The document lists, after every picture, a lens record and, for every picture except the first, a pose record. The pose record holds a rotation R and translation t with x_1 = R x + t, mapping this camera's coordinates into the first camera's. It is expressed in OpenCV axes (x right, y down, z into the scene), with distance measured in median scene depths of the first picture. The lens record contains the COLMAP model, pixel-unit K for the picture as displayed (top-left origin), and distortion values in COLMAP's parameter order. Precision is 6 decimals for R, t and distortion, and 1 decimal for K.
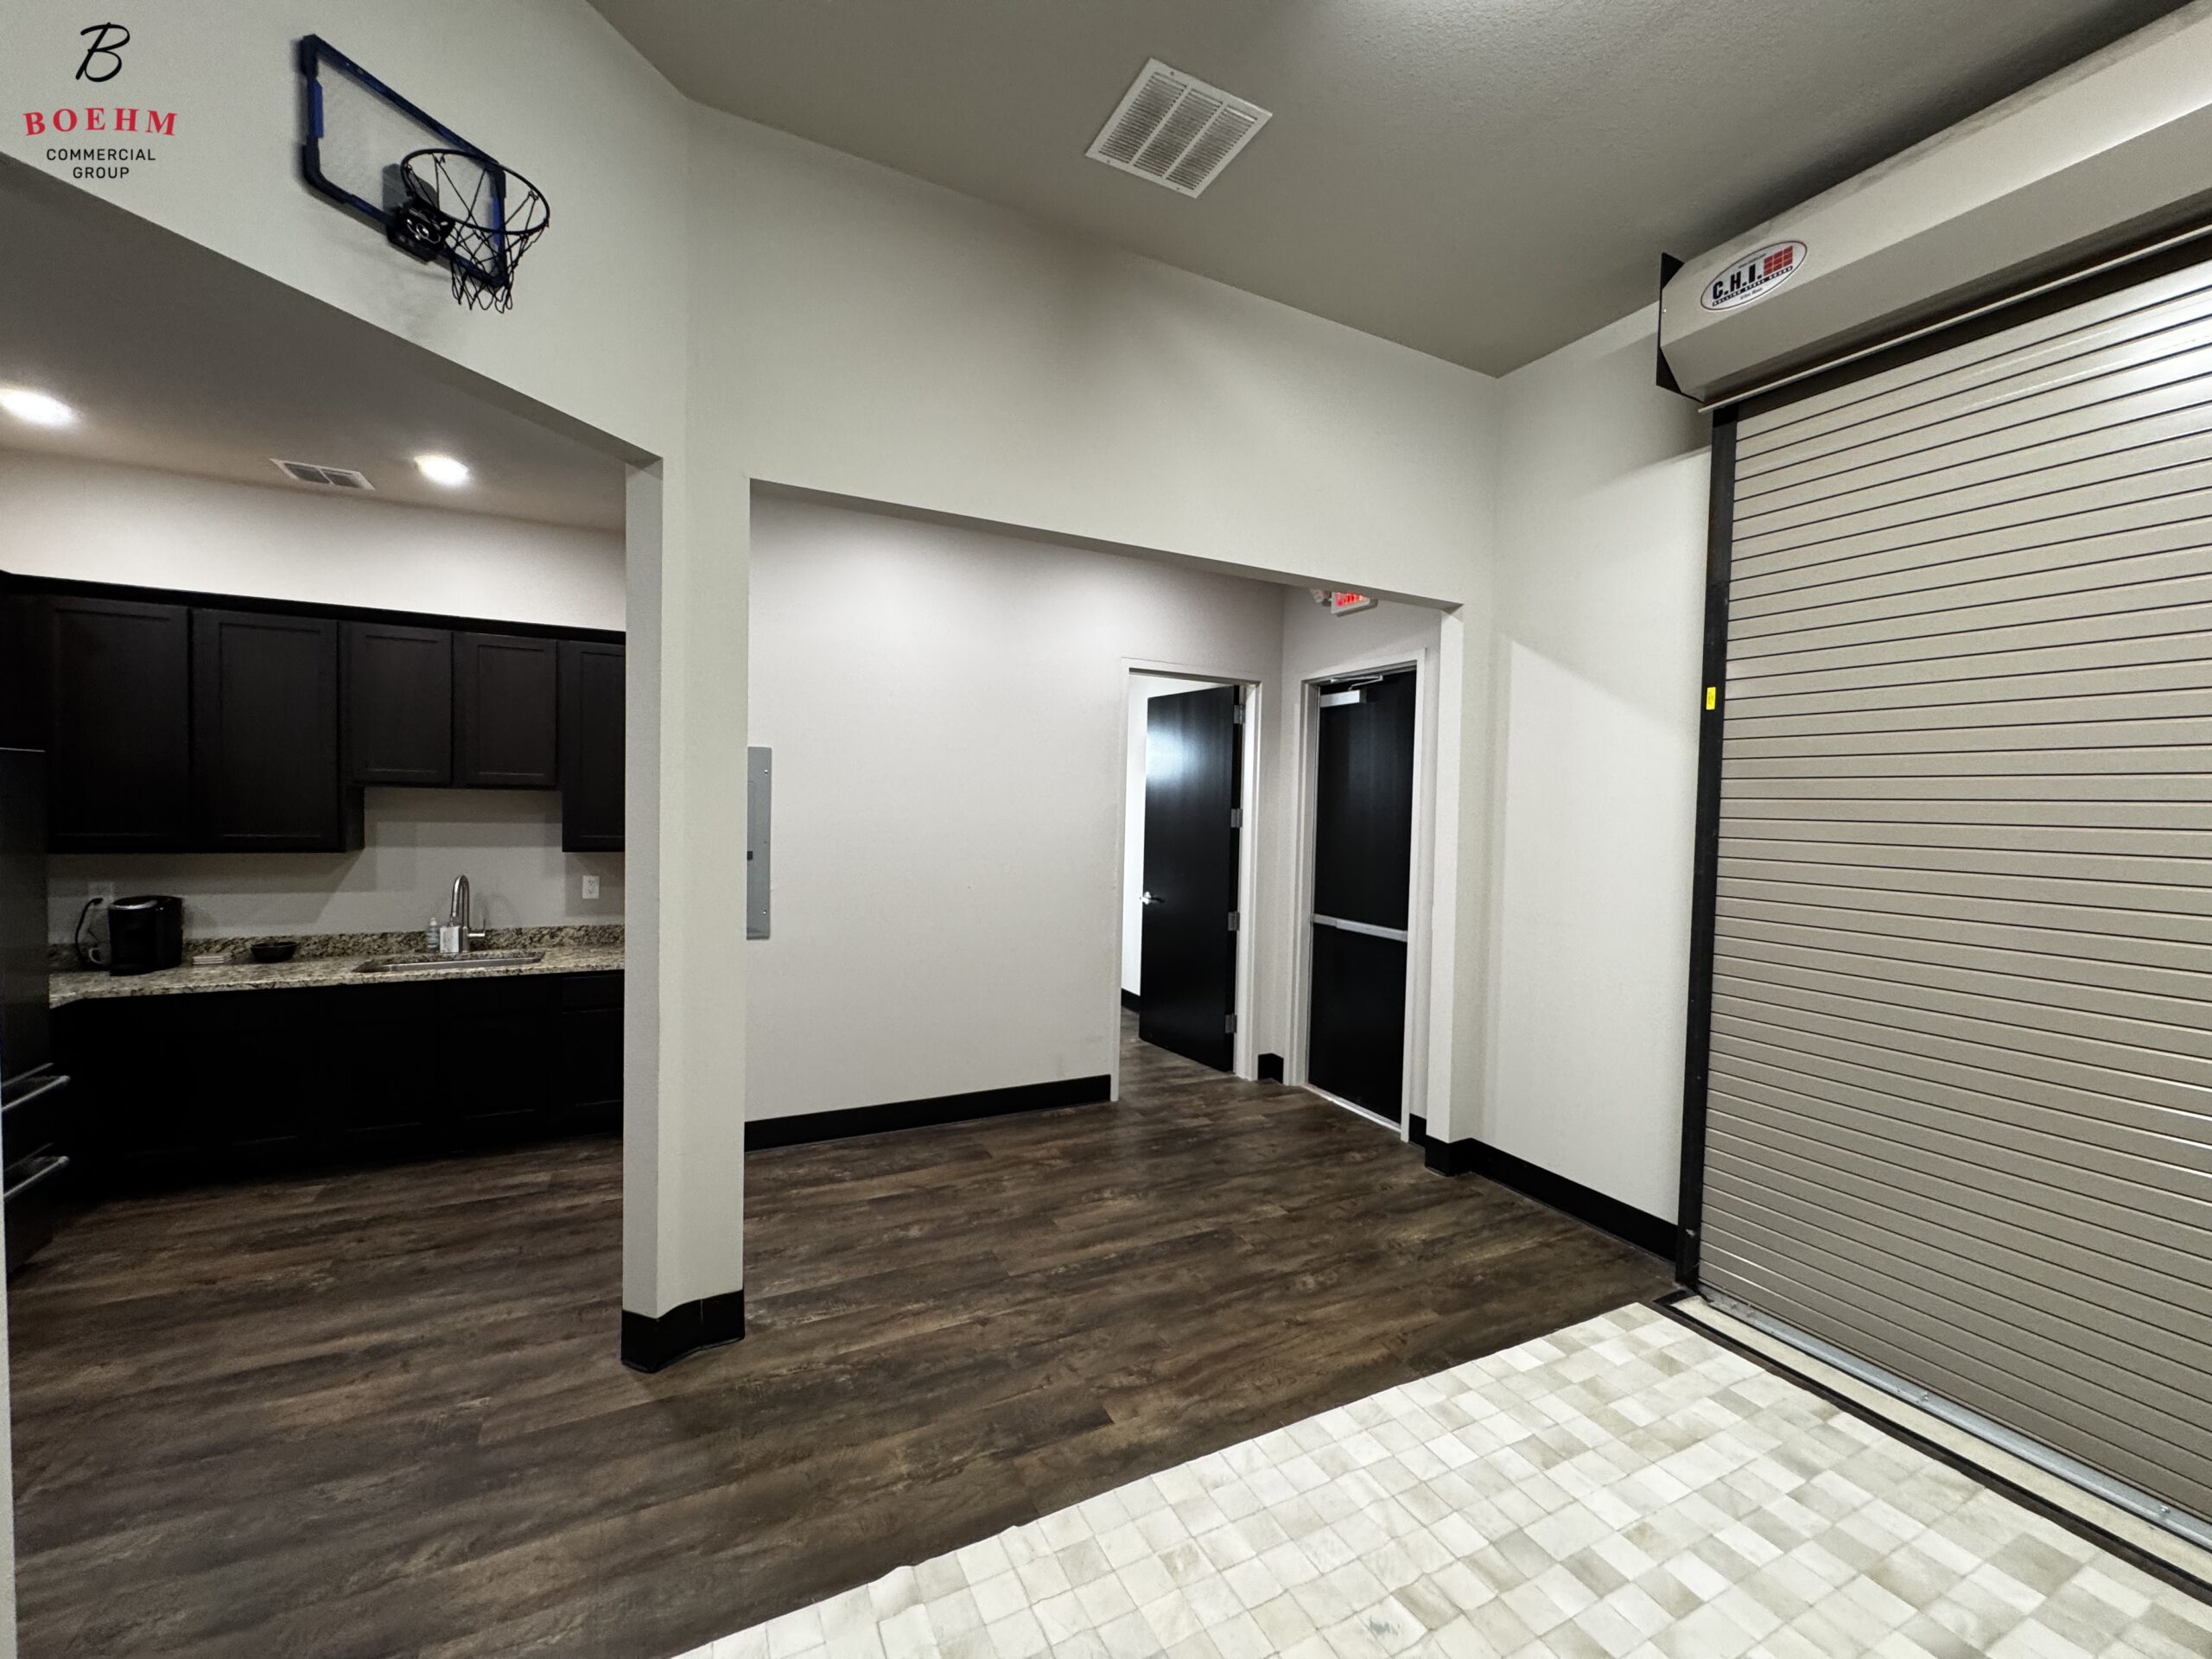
lens RADIAL K [[890.0, 0, 1103.6], [0, 890.0, 828.0], [0, 0, 1]] dist [0.000433, -0.000323]
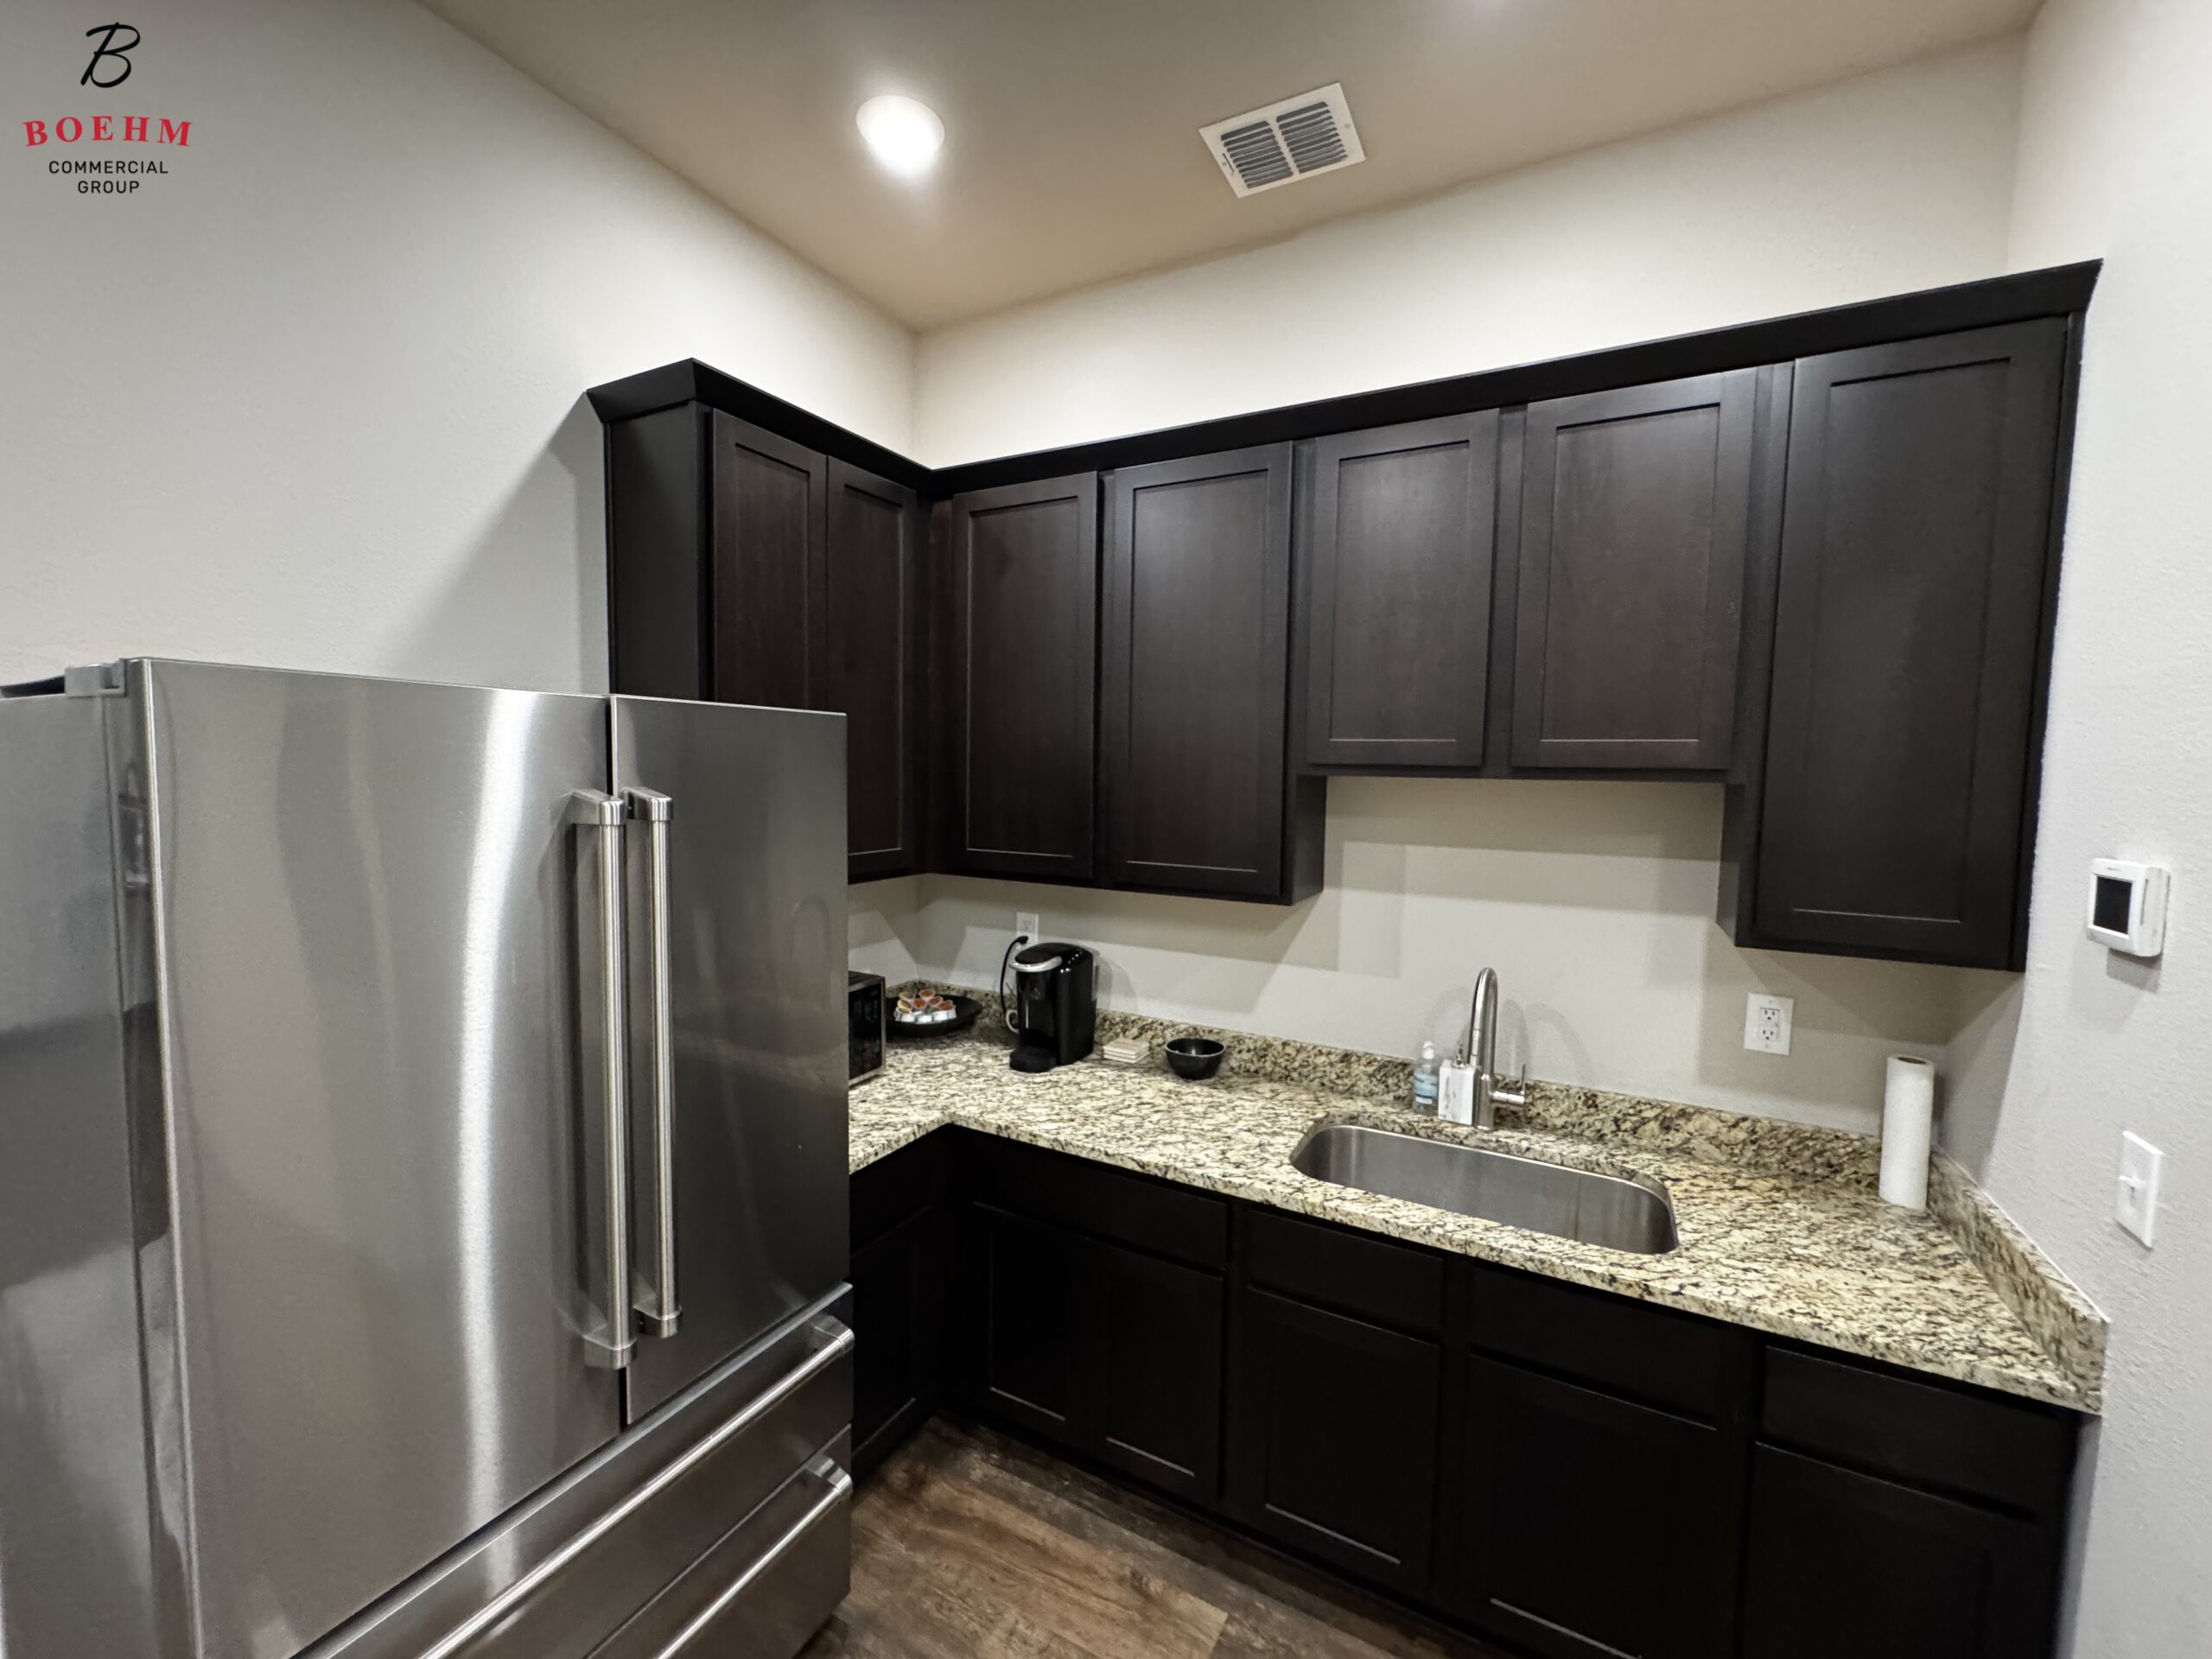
lens RADIAL K [[890.0, 0, 1103.6], [0, 890.0, 828.0], [0, 0, 1]] dist [0.000433, -0.000323]
pose [[0.580838, 0.039780, -0.813047, -0.469073], [-0.028270, 0.999188, 0.028691, -0.026475], [0.813528, 0.006320, 0.581491, 0.576036]]
